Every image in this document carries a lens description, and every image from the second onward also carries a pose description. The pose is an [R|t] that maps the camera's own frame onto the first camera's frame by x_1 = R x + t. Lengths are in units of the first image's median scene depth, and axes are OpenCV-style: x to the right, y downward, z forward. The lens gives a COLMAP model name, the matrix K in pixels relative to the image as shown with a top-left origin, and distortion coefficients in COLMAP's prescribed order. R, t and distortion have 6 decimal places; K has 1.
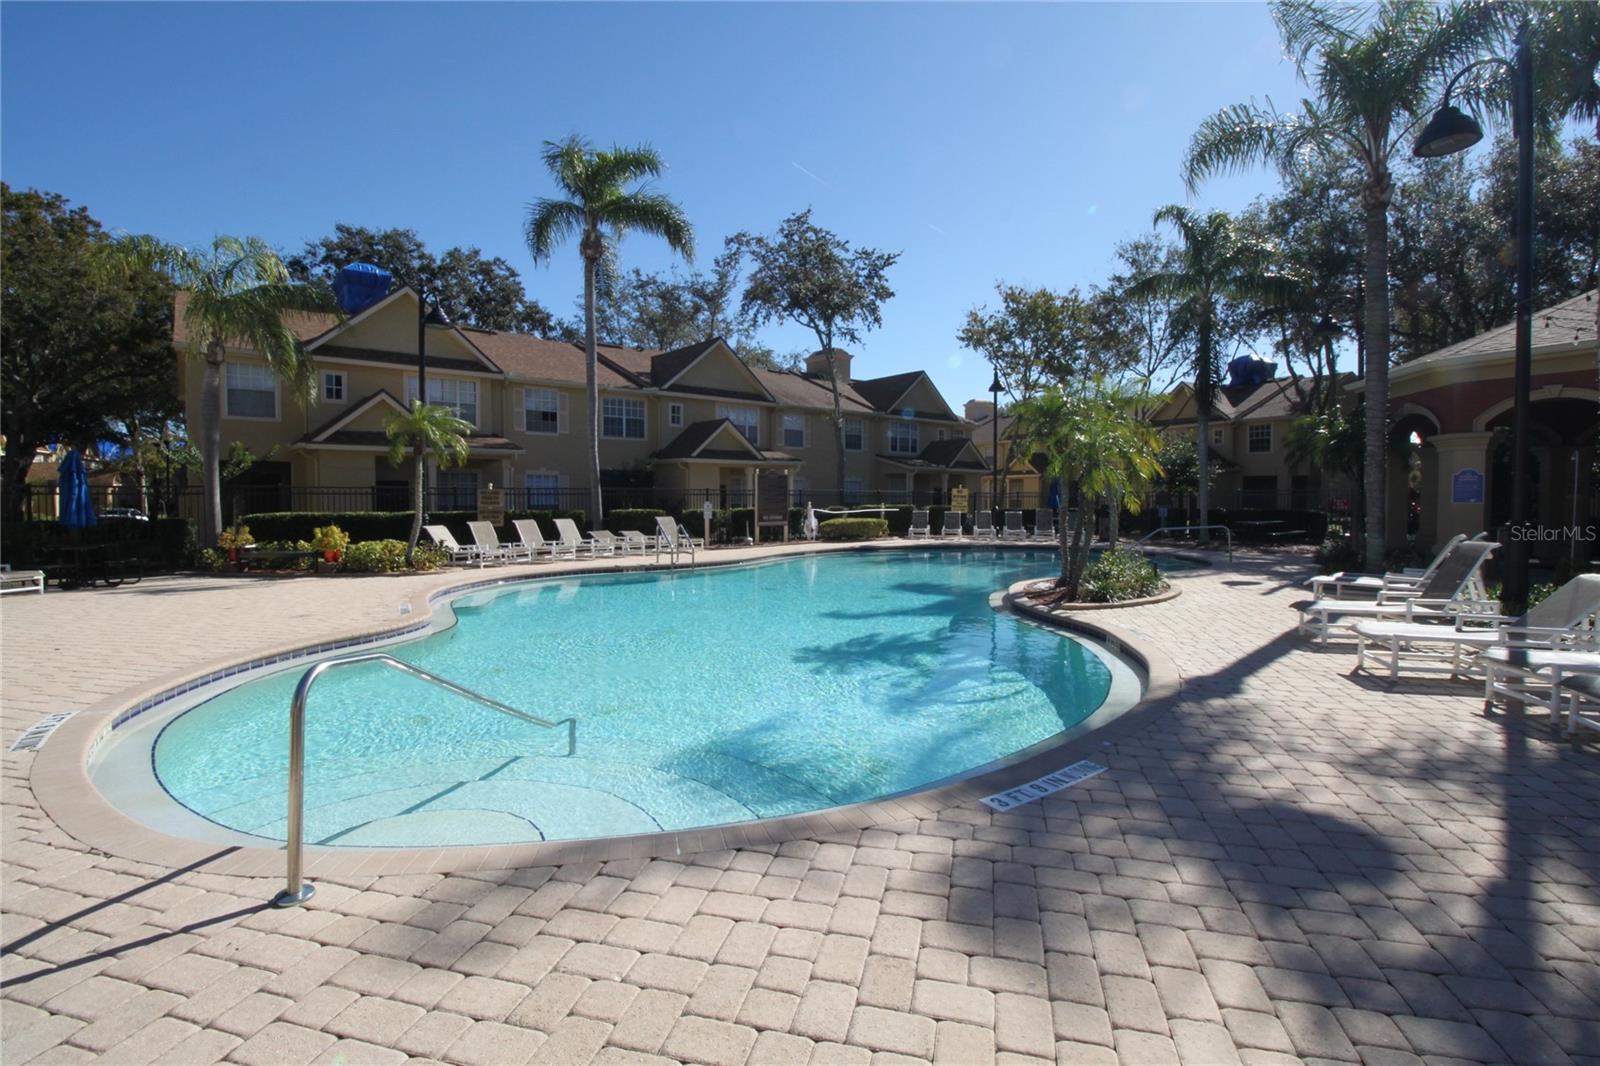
lens RADIAL K [[744.4, 0, 801.0], [0, 744.4, 536.7], [0, 0, 1]] dist [-0.011114, -0.007653]
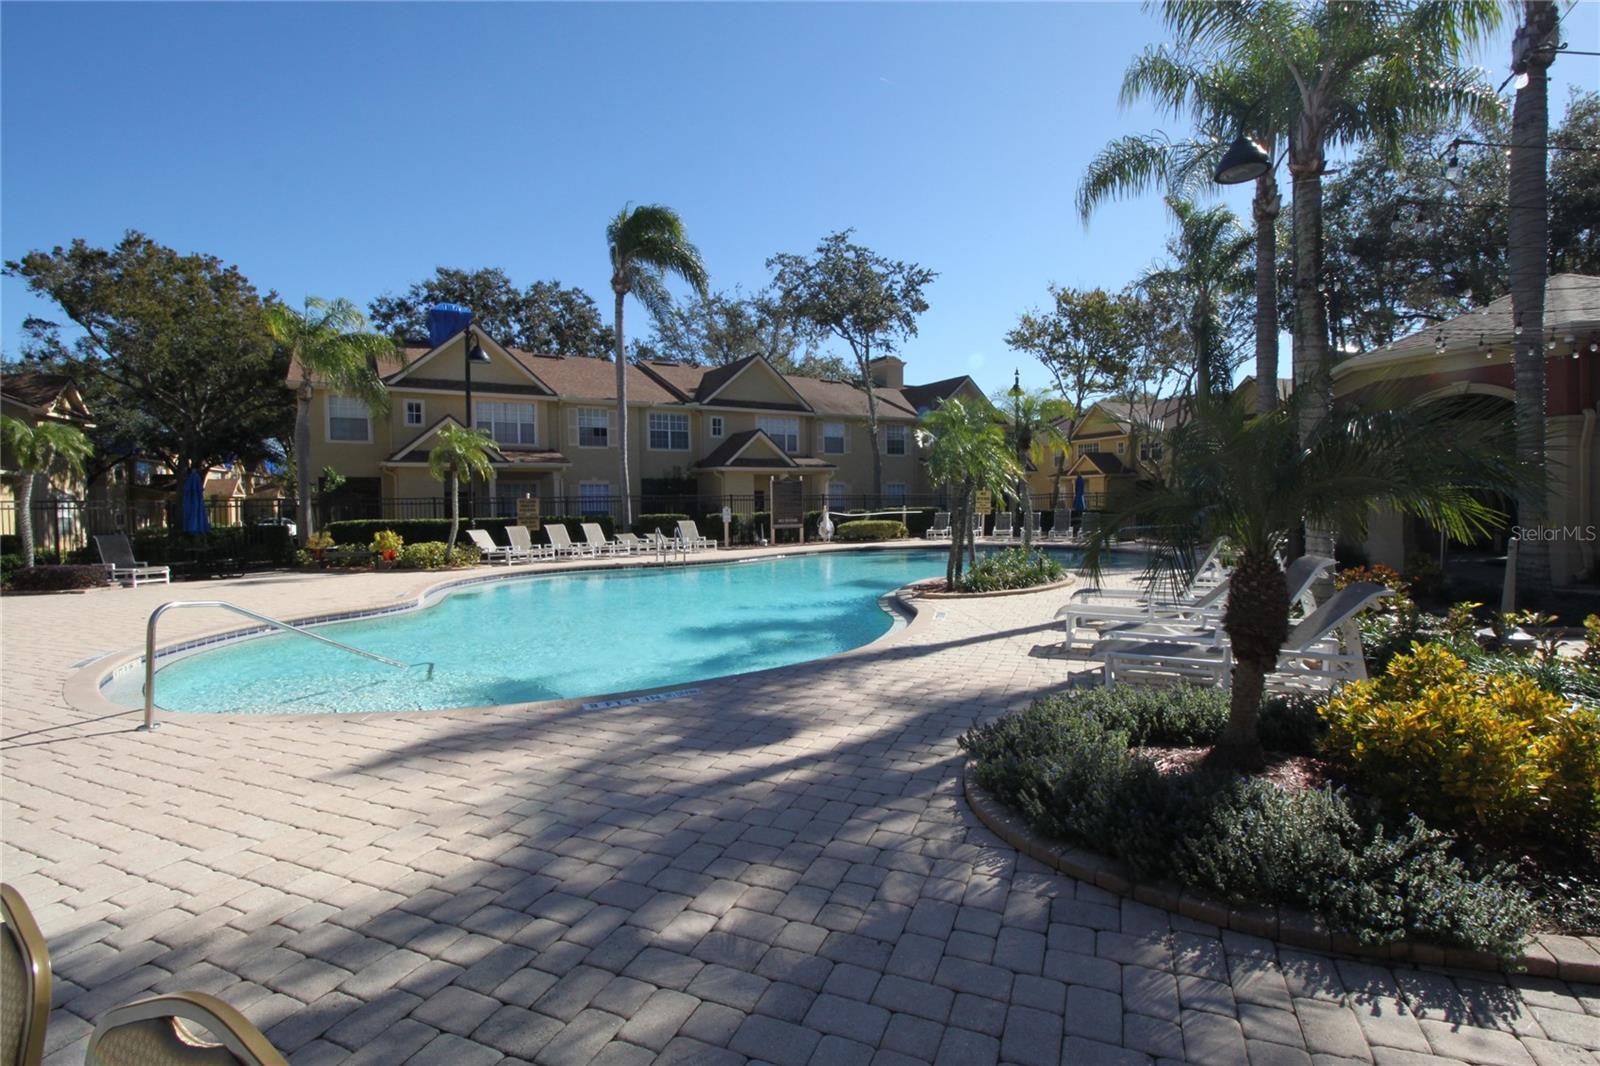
lens RADIAL K [[744.4, 0, 802.0], [0, 744.4, 534.2], [0, 0, 1]] dist [-0.011114, -0.007653]
pose [[0.988965, -0.006764, -0.147993, 0.123612], [0.005615, 0.999951, -0.008177, 0.002797], [0.148041, 0.007255, 0.988955, -0.060497]]
